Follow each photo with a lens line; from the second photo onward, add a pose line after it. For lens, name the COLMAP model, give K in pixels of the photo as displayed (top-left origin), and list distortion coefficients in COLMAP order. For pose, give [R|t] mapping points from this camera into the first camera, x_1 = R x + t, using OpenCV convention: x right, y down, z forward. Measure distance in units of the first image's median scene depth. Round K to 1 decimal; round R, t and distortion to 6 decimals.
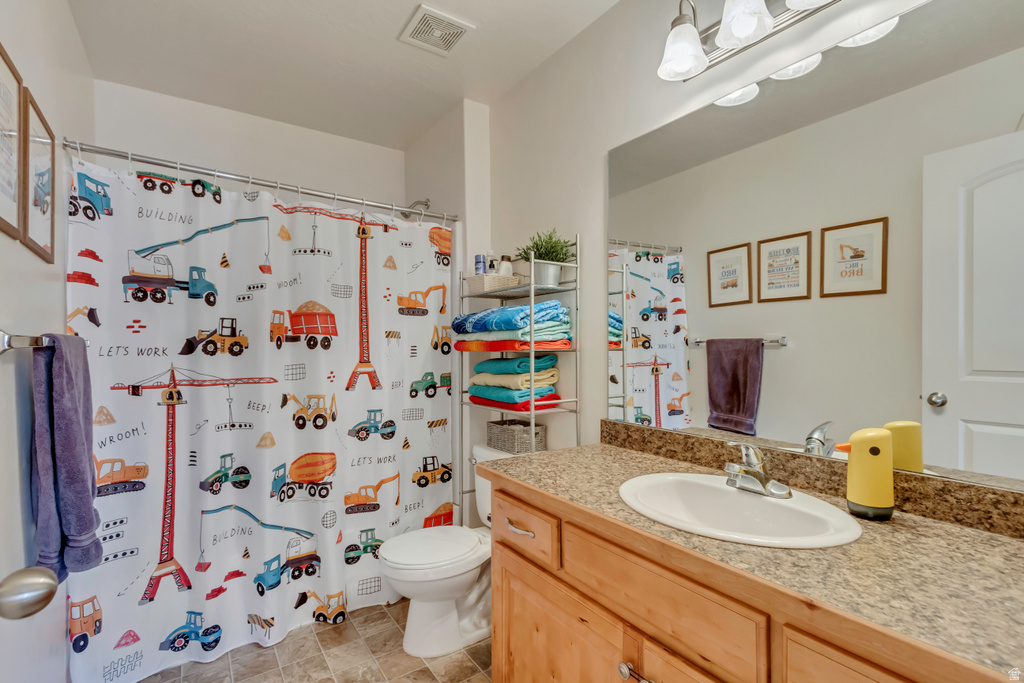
lens RADIAL K [[481.5, 0, 513.0], [0, 481.5, 346.6], [0, 0, 1]] dist [0.010126, -0.001911]
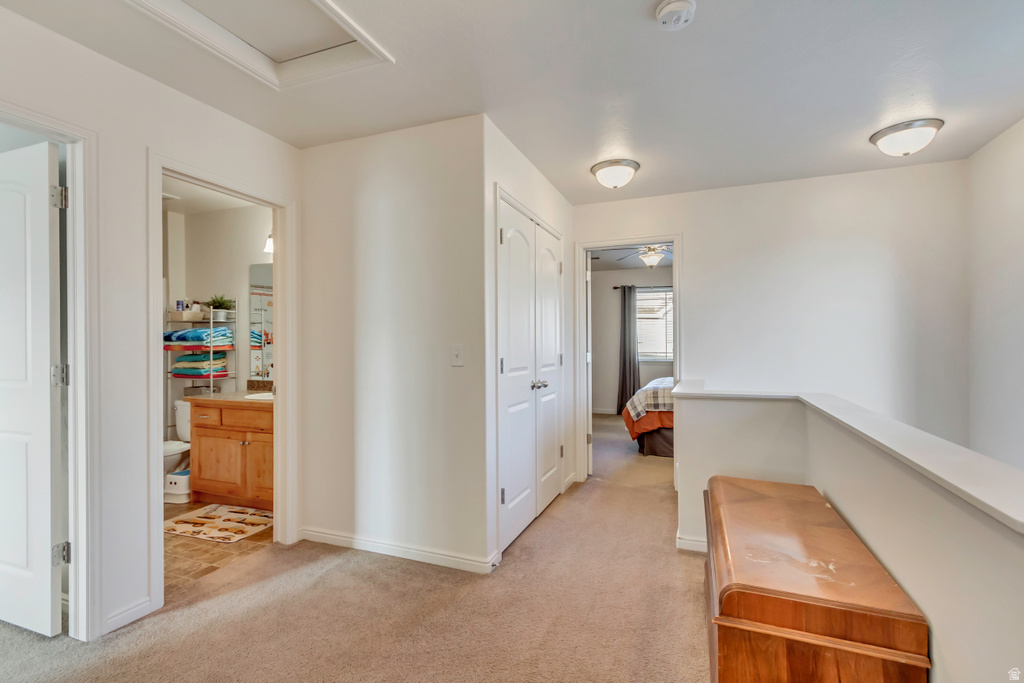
lens RADIAL K [[481.5, 0, 520.1], [0, 481.5, 342.6], [0, 0, 1]] dist [0.010126, -0.001911]
pose [[0.827897, 0.003484, 0.560869, -0.029321], [-0.002444, 0.999994, -0.002604, -0.022627], [-0.560875, 0.000785, 0.827900, -1.522174]]
